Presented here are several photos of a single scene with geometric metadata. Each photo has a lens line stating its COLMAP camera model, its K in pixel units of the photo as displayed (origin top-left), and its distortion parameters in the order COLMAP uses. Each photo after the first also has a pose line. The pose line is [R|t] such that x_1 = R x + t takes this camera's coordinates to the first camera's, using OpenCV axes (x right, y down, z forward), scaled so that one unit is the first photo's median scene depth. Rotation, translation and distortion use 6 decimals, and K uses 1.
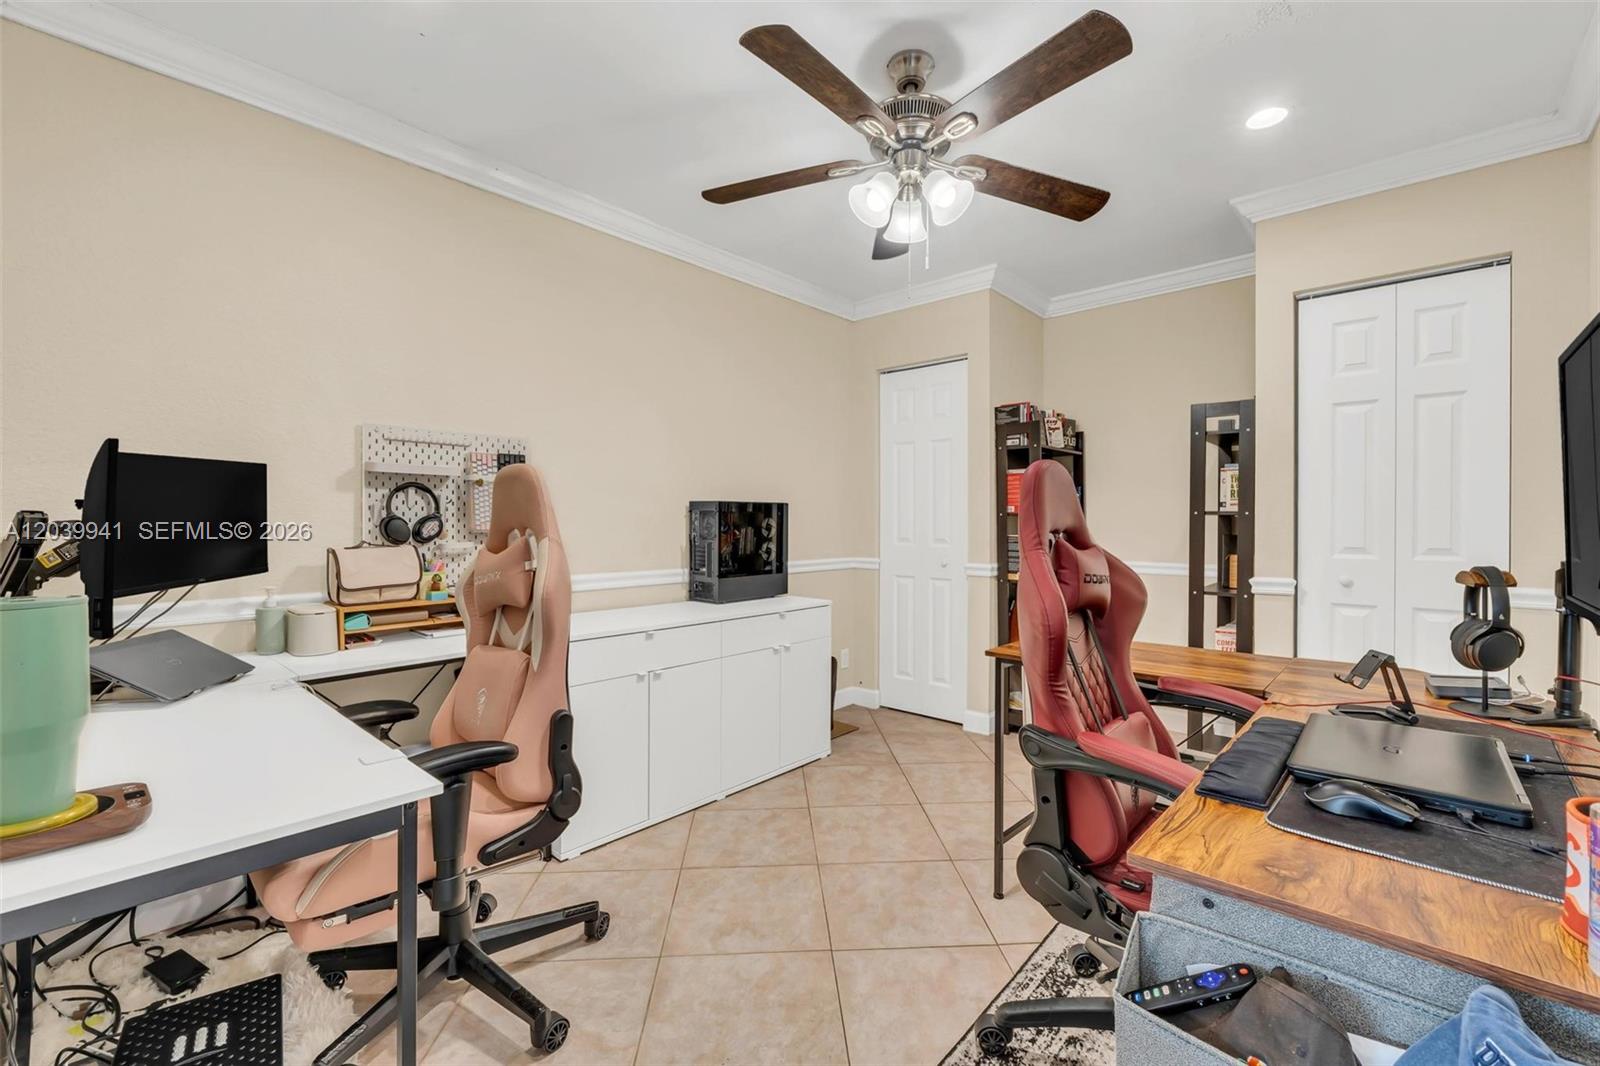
lens RADIAL K [[676.5, 0, 795.0], [0, 676.5, 527.6], [0, 0, 1]] dist [-0.003571, -0.000722]
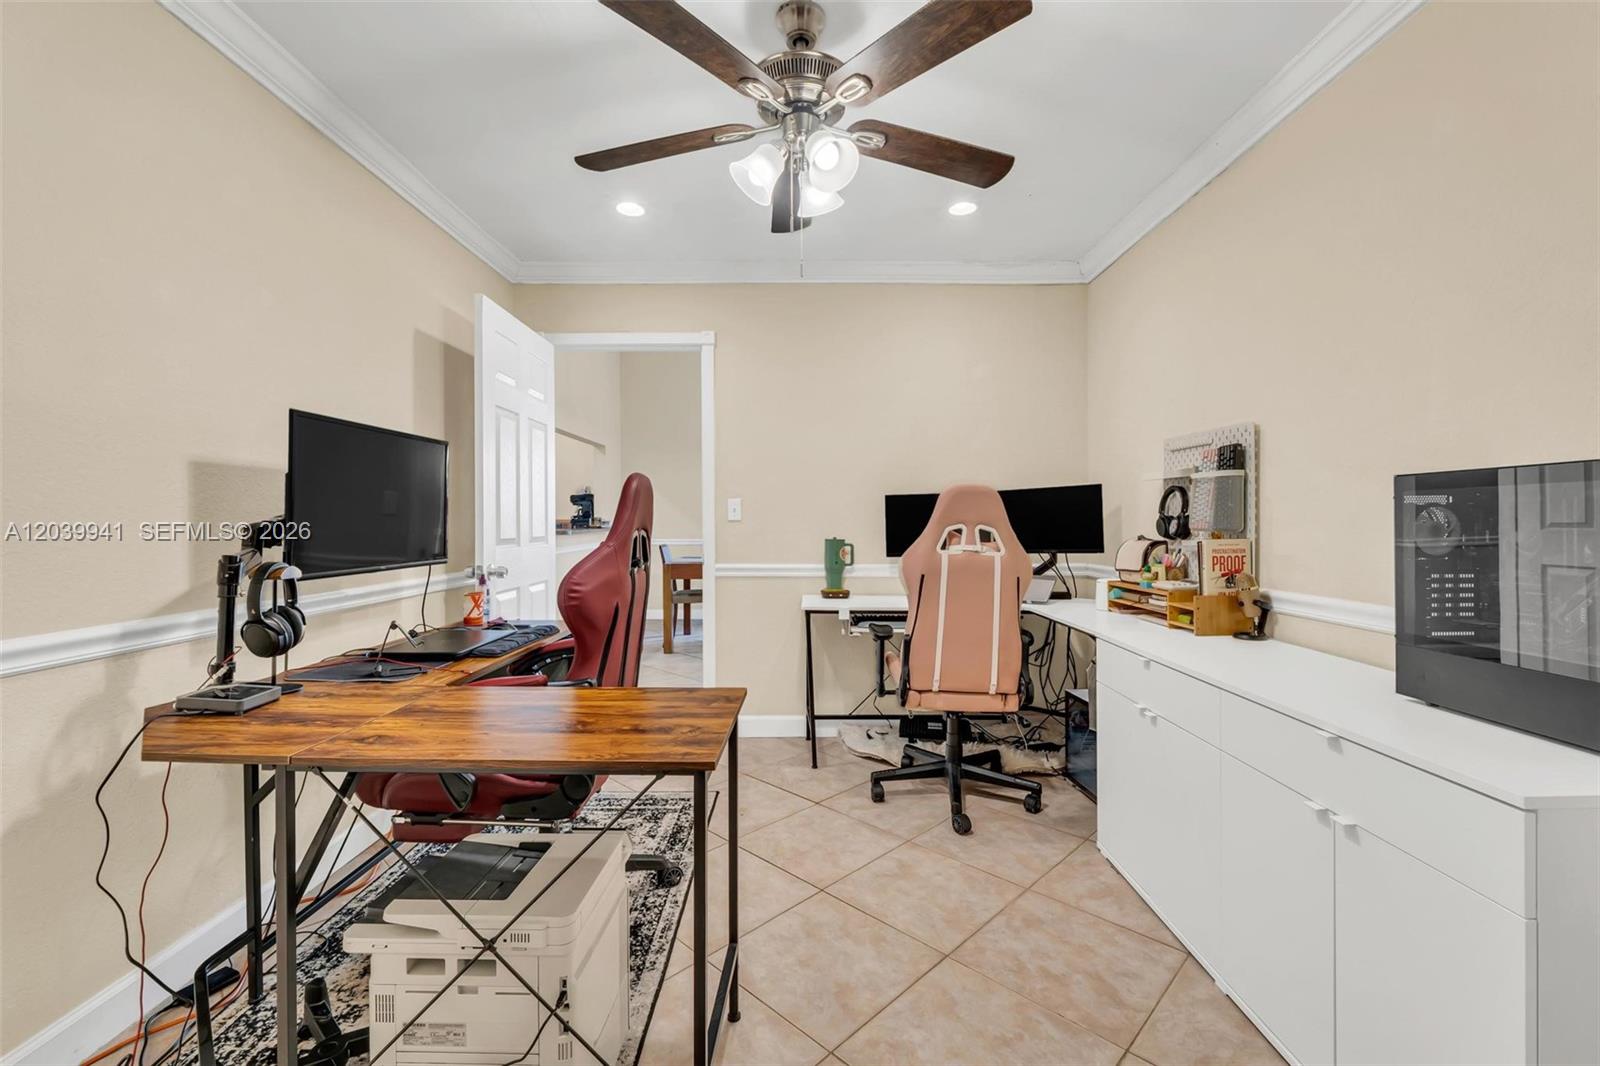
lens RADIAL K [[676.5, 0, 798.5], [0, 676.5, 524.7], [0, 0, 1]] dist [-0.003571, -0.000722]
pose [[-0.747565, -0.001062, -0.664188, 0.859789], [-0.006069, 0.999968, 0.005231, -0.001925], [0.664161, 0.007942, -0.747547, 1.851415]]
